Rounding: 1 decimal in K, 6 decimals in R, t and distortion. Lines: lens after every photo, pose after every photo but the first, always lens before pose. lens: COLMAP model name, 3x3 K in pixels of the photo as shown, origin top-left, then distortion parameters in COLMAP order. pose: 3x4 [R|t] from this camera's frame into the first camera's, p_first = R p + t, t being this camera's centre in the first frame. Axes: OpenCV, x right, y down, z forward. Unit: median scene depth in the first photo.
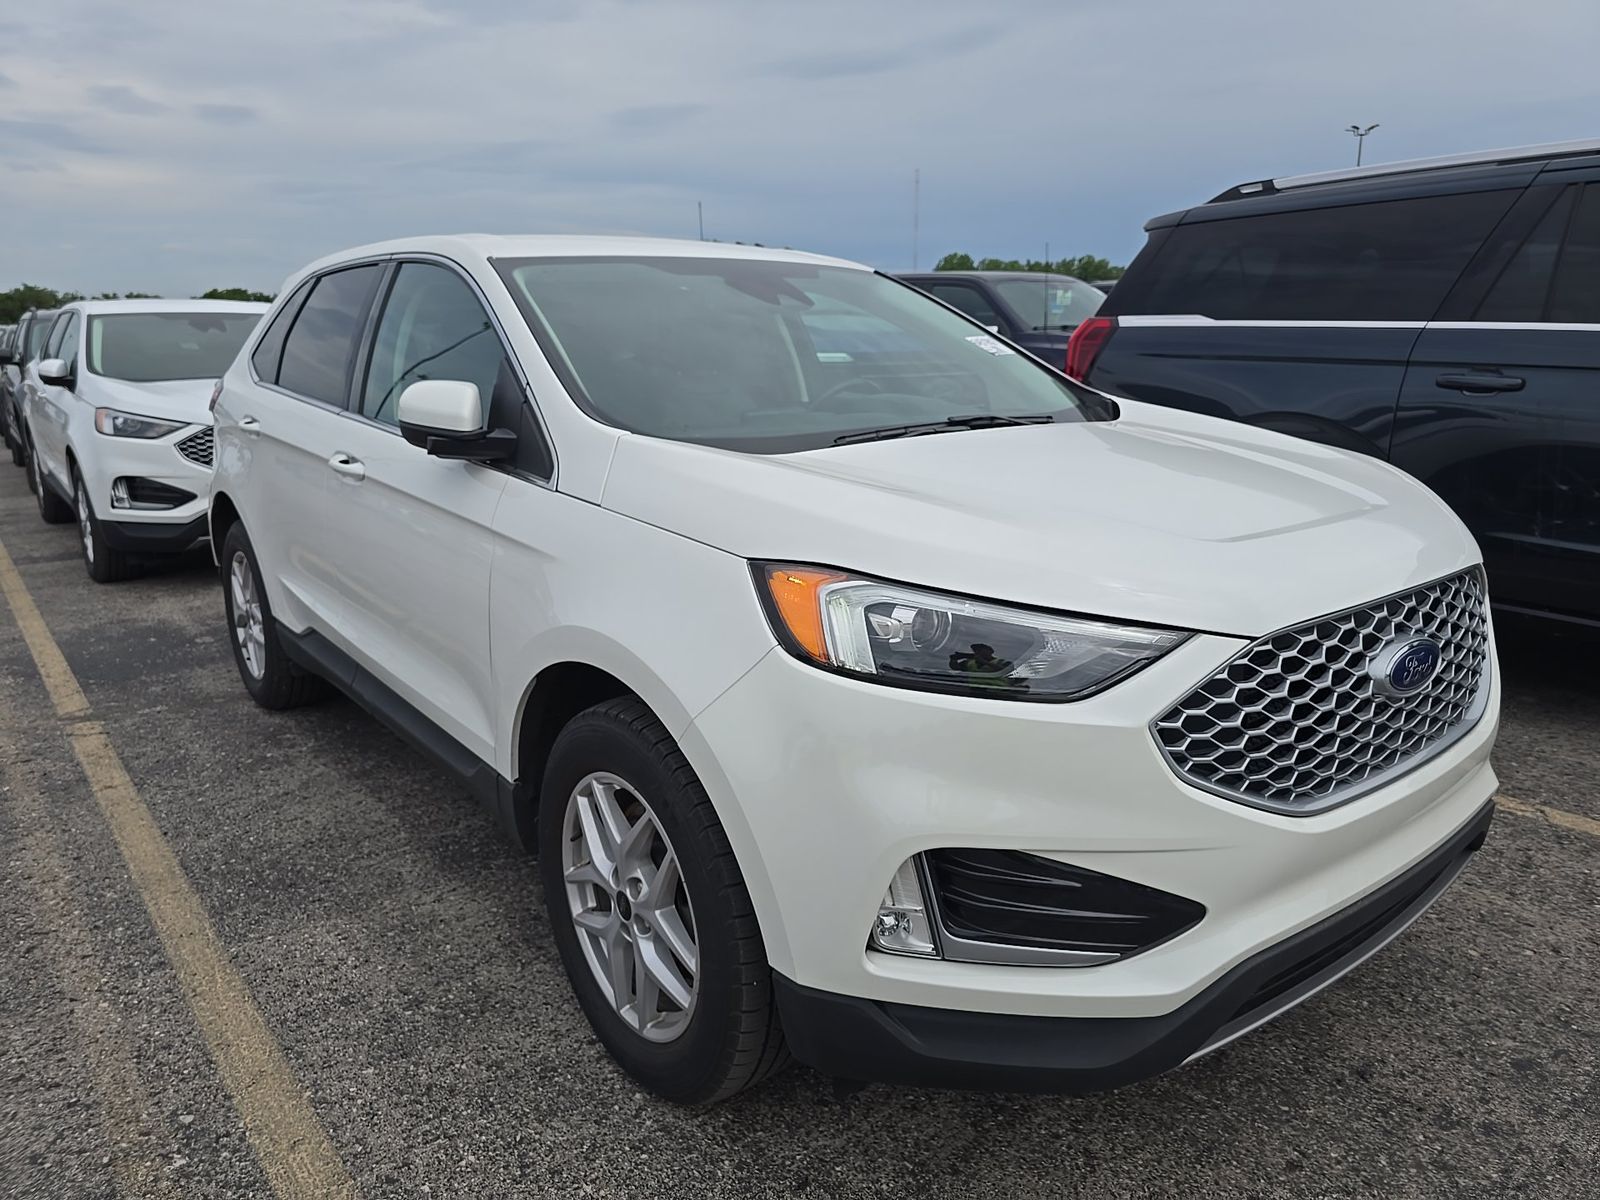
lens RADIAL K [[1075.5, 0, 820.9], [0, 1075.5, 576.0], [0, 0, 1]] dist [0.062791, -0.060401]
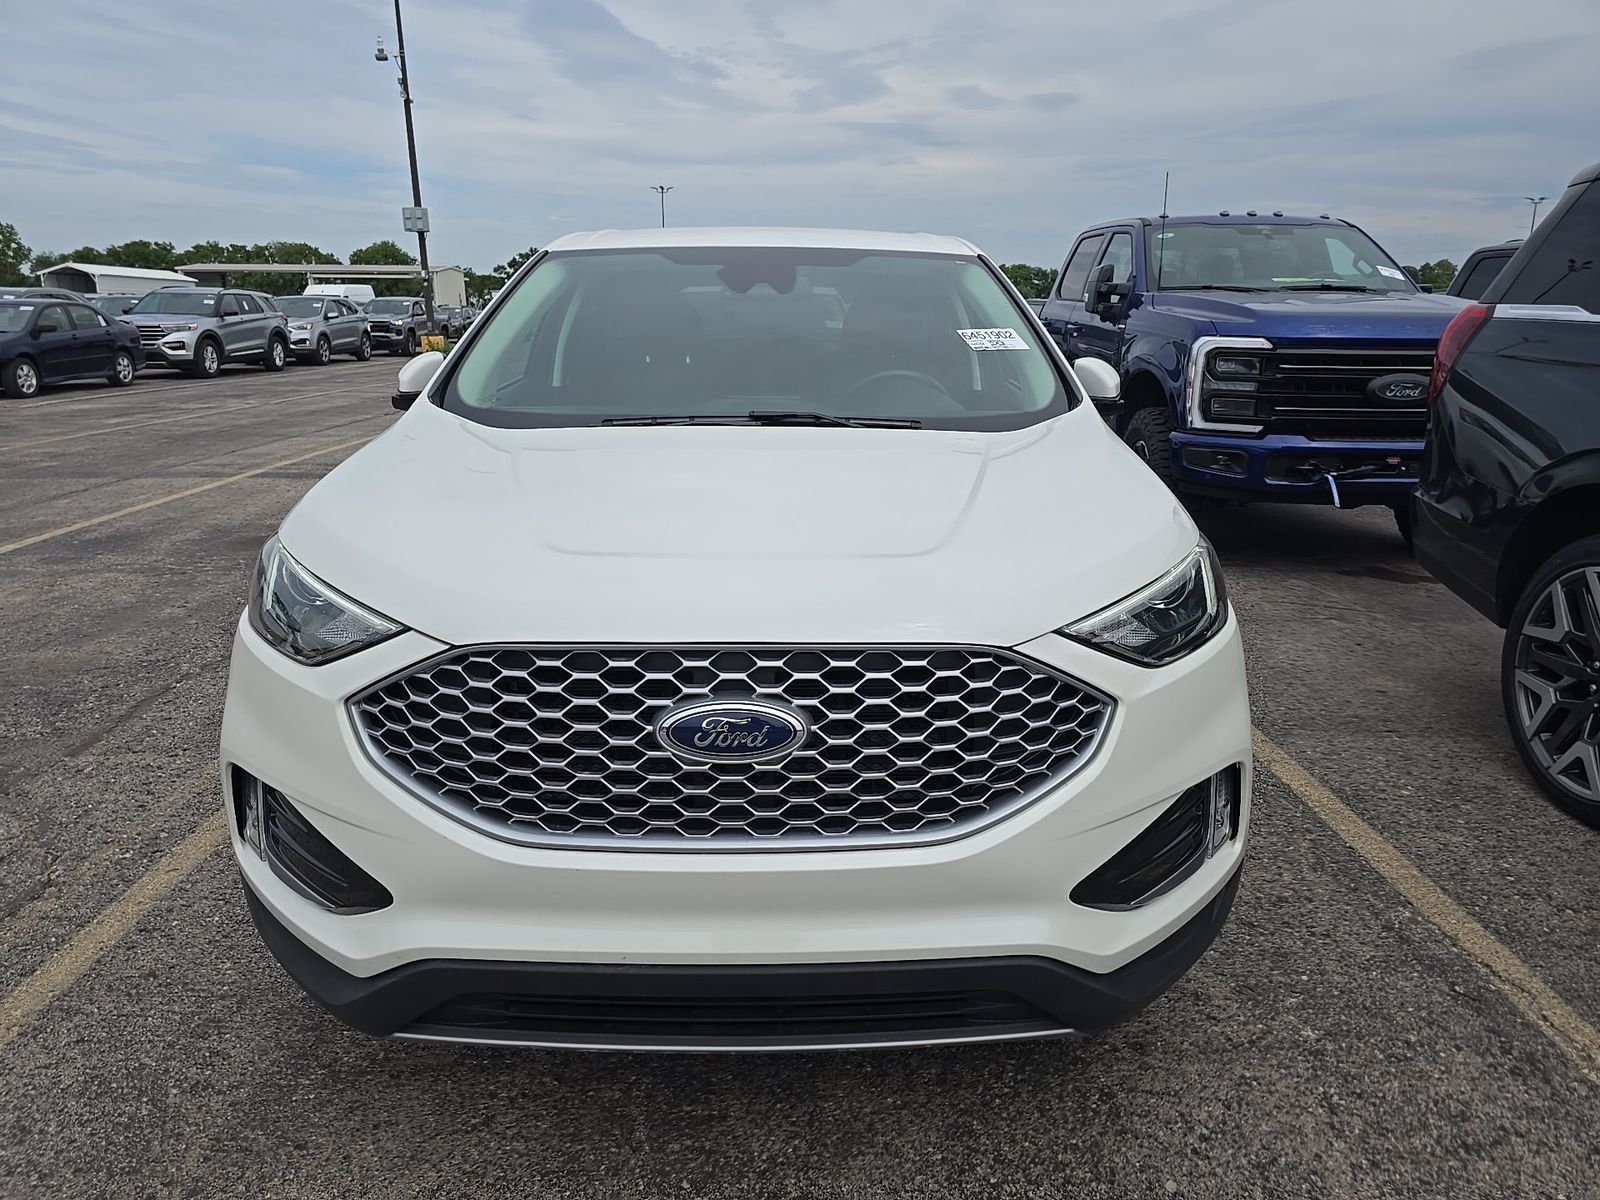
lens RADIAL K [[1075.5, 0, 820.9], [0, 1075.5, 576.0], [0, 0, 1]] dist [0.062791, -0.060401]
pose [[0.793232, 0.167180, -0.585520, 0.969830], [-0.152884, 0.985451, 0.074251, -0.101977], [0.589415, 0.030619, 0.807250, 0.315045]]
